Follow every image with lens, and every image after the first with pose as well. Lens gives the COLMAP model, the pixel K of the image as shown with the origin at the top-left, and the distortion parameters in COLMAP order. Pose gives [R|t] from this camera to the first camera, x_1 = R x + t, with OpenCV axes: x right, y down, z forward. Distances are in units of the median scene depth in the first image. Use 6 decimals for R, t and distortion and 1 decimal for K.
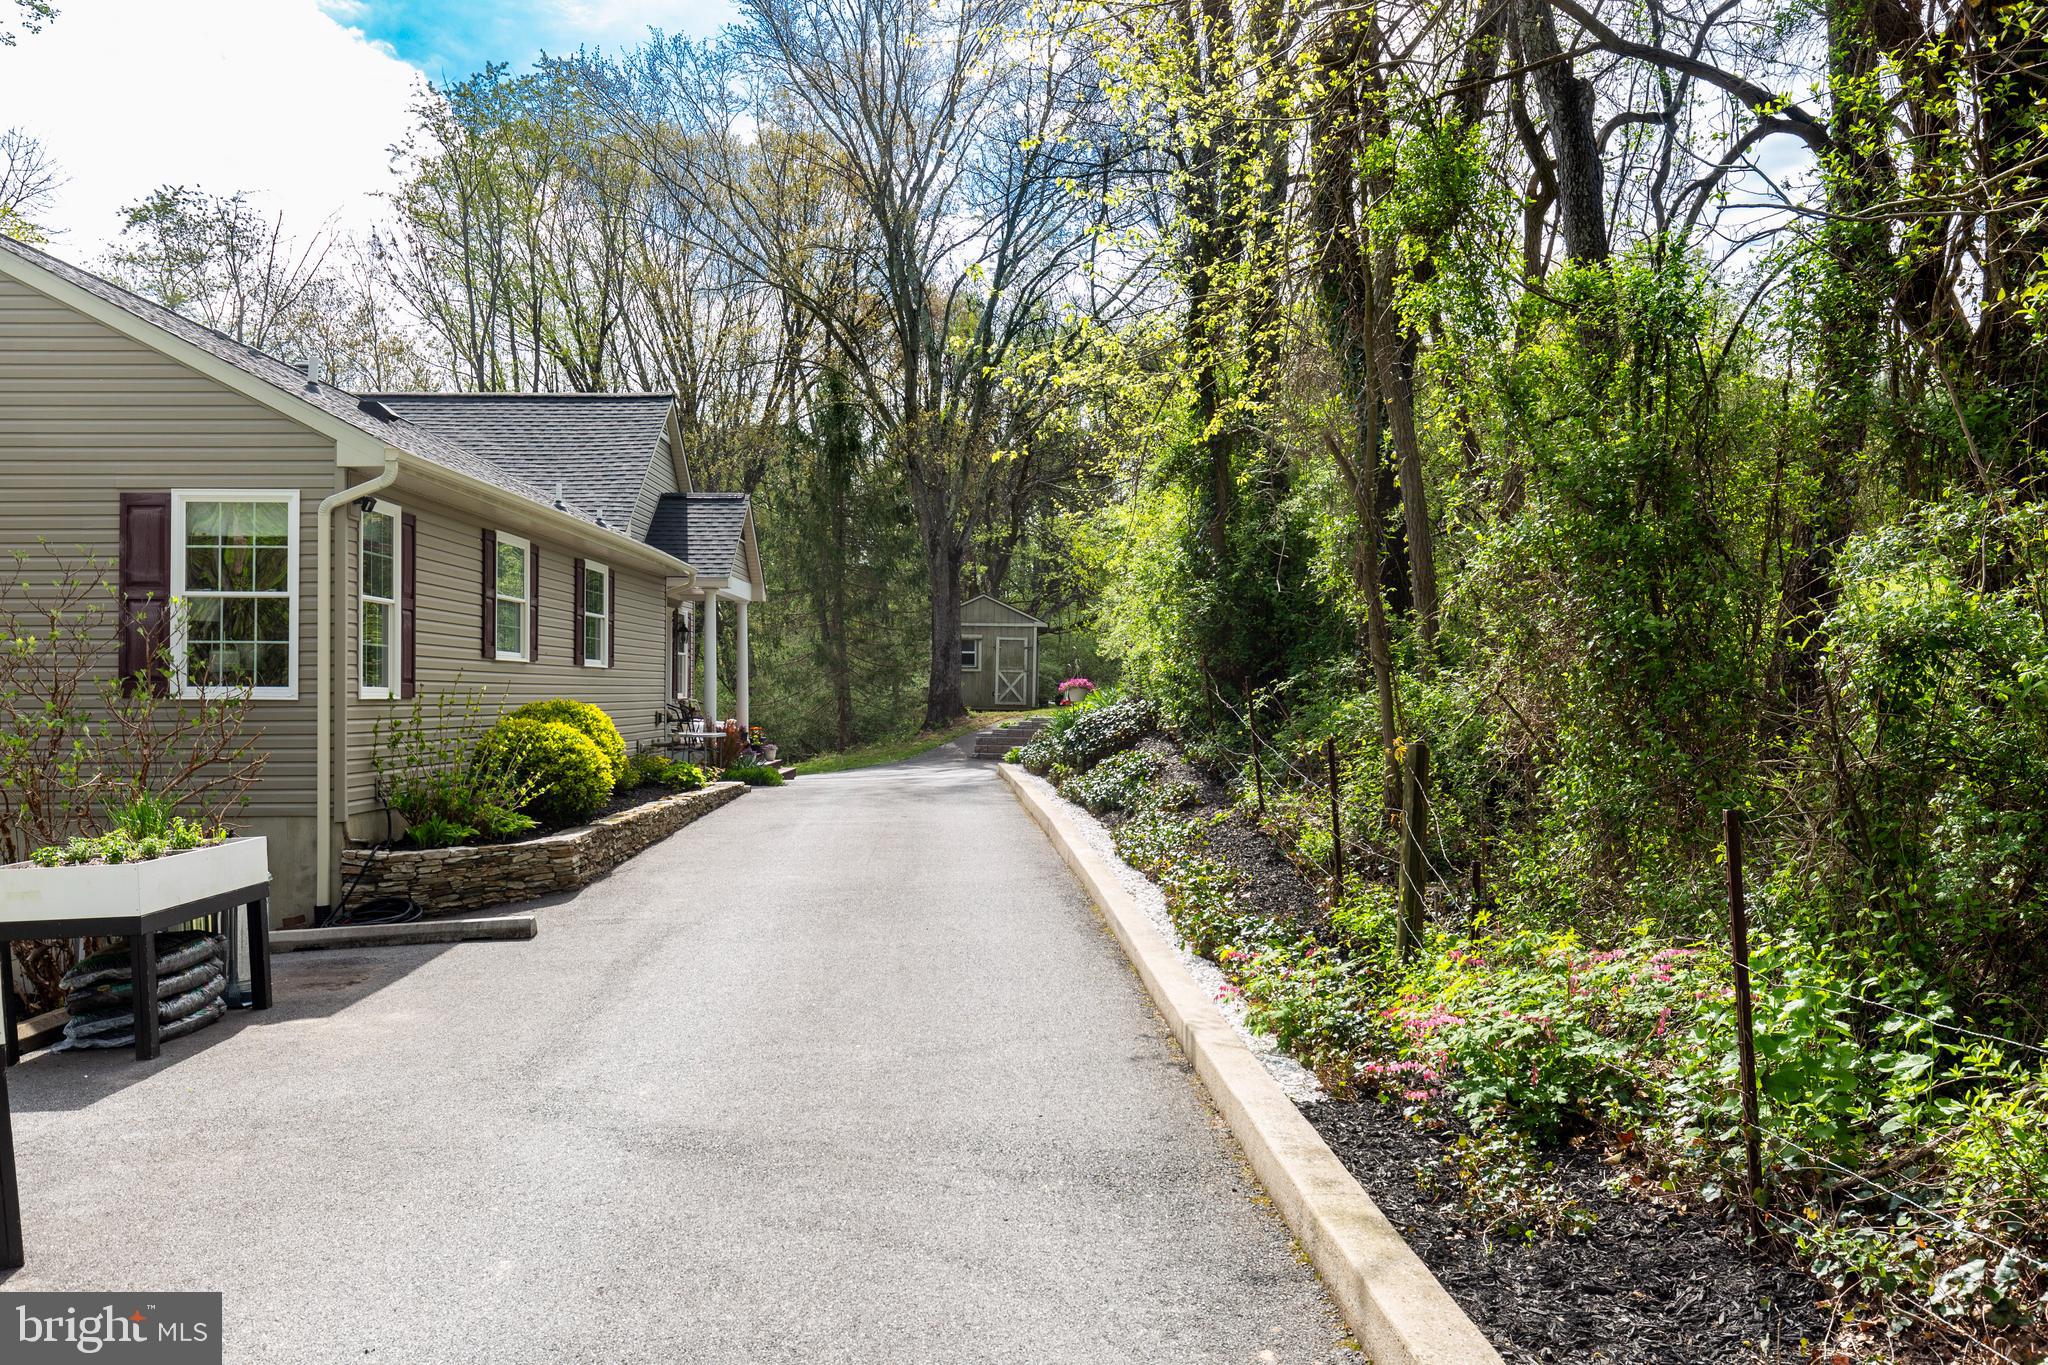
lens RADIAL K [[1852.2, 0, 1031.2], [0, 1852.2, 689.4], [0, 0, 1]] dist [0.011021, 0.014601]
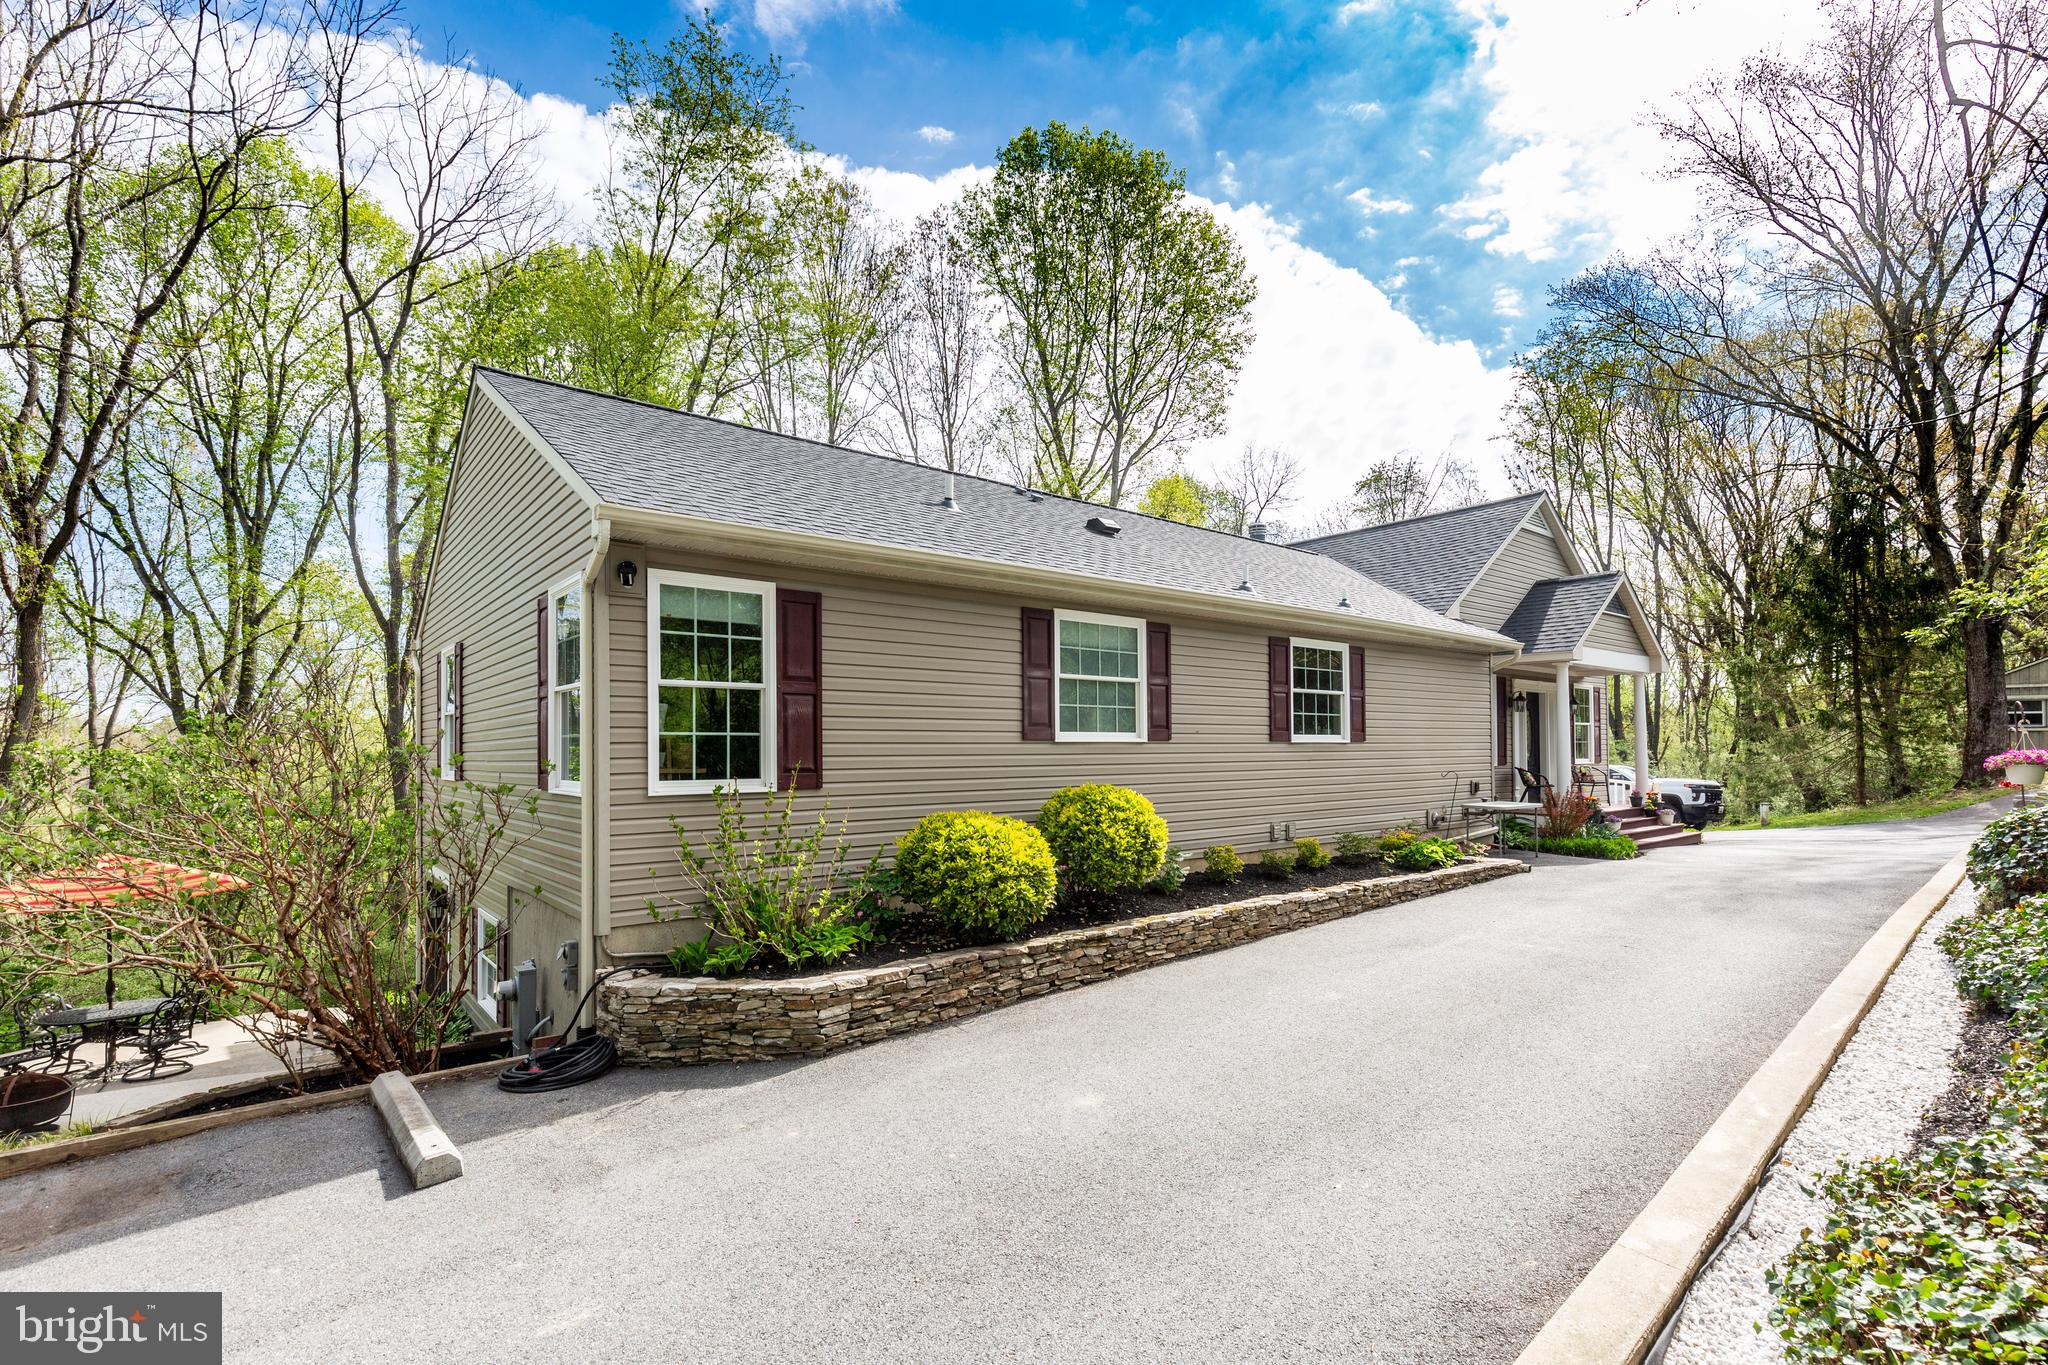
lens RADIAL K [[927.1, 0, 1063.3], [0, 927.1, 733.6], [0, 0, 1]] dist [0.012072, -0.002916]
pose [[0.629346, -0.018514, -0.776905, 0.108323], [0.009524, 0.999825, -0.016111, -0.014814], [0.777067, 0.002741, 0.629412, 0.822248]]
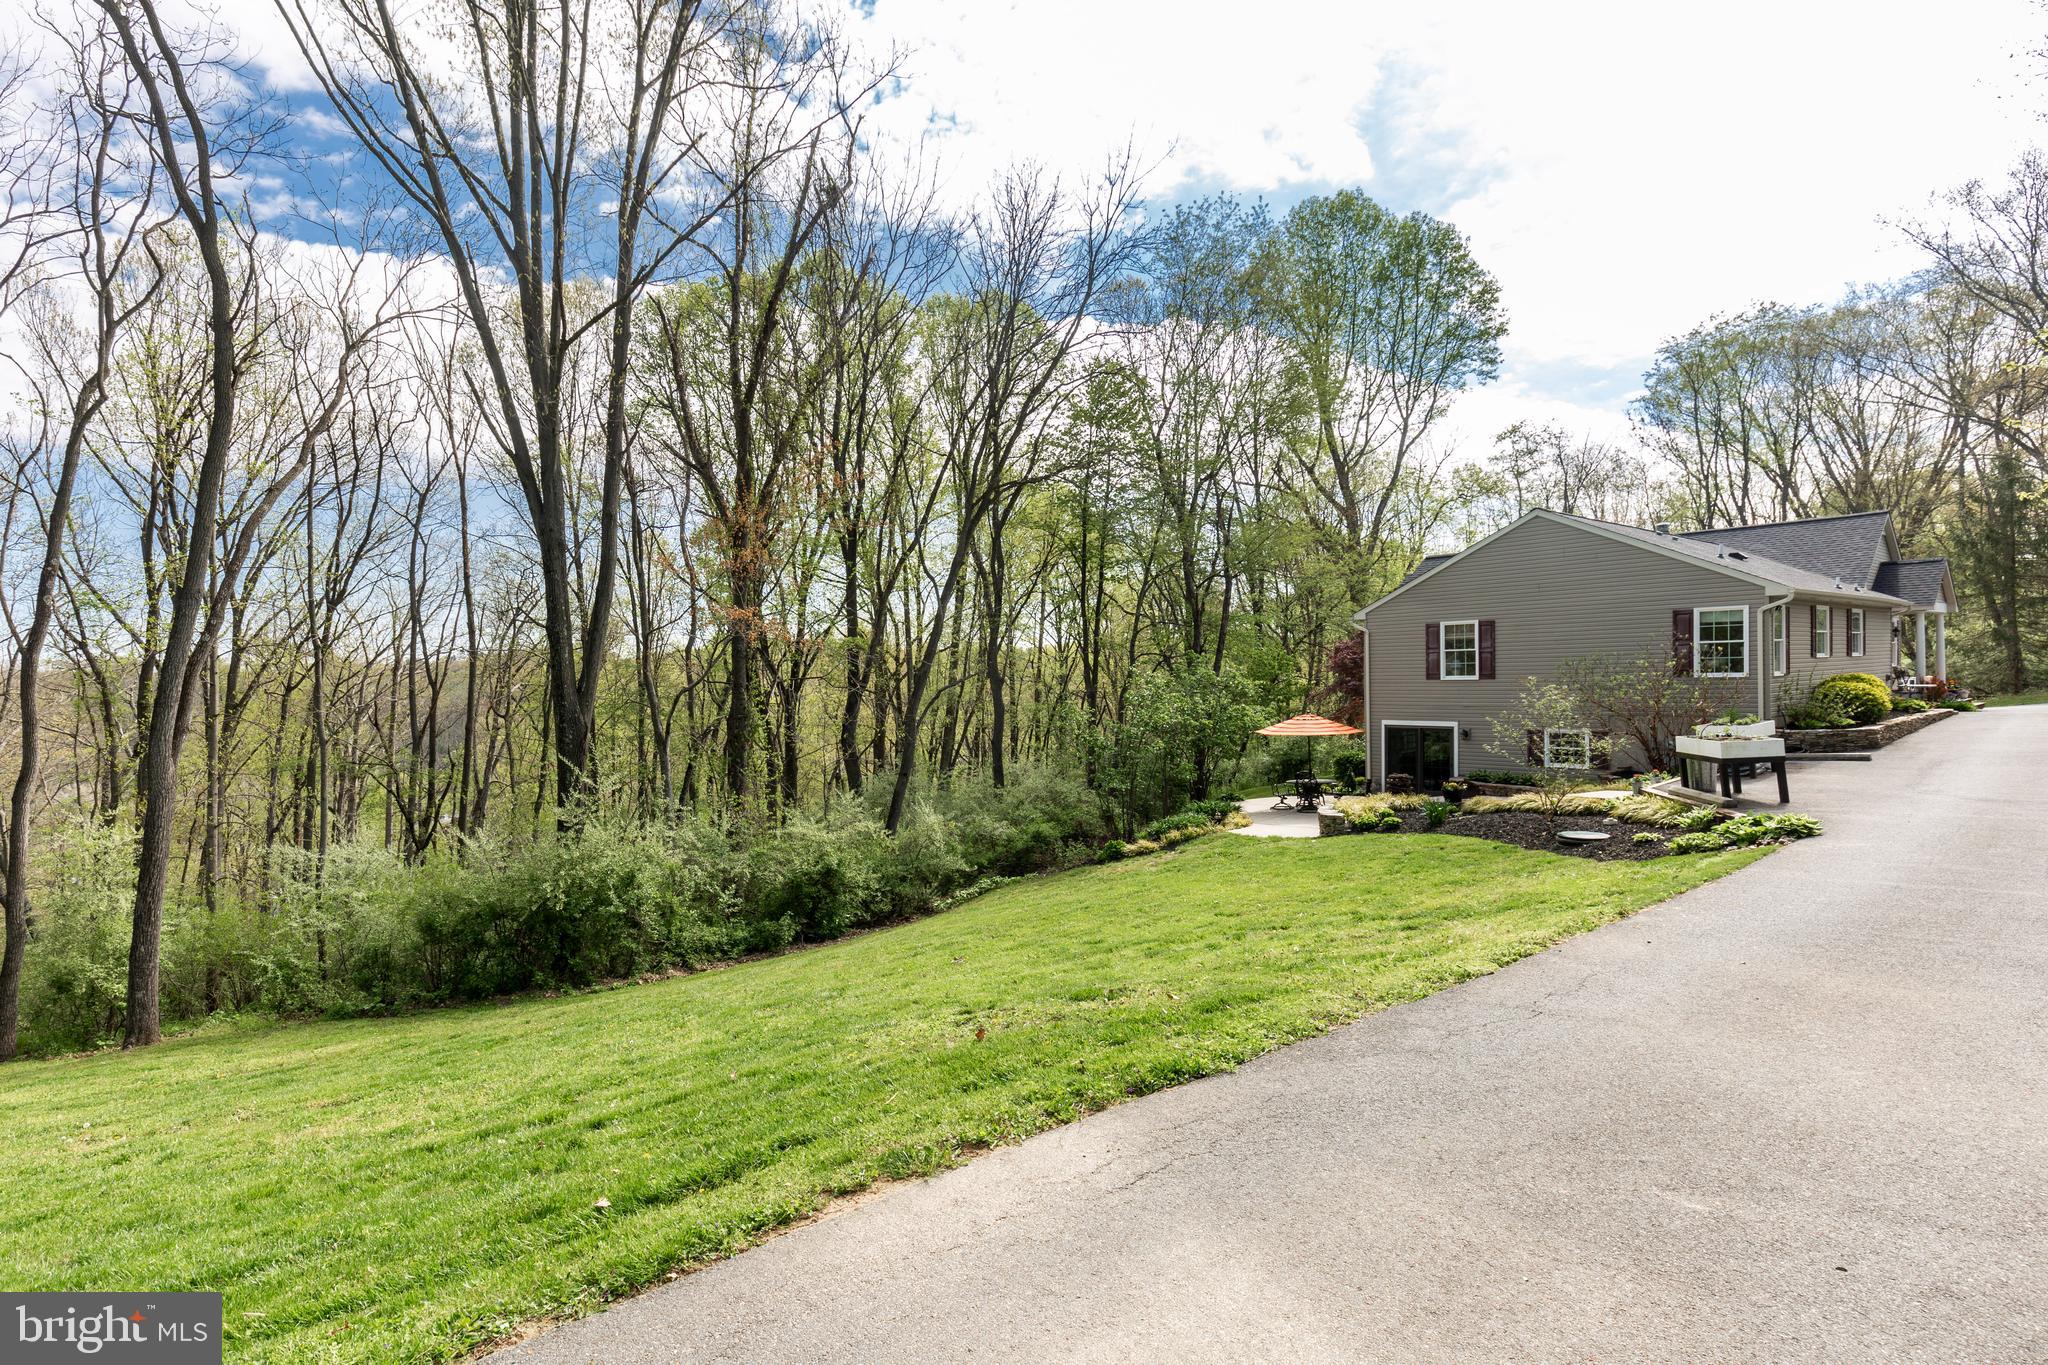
lens RADIAL K [[927.1, 0, 941.2], [0, 927.1, 701.5], [0, 0, 1]] dist [0.012072, -0.002916]
pose [[0.585222, 0.006486, -0.810847, 0.045473], [0.028805, 0.999171, 0.028782, -0.031469], [0.810361, -0.040200, 0.584550, -0.801774]]
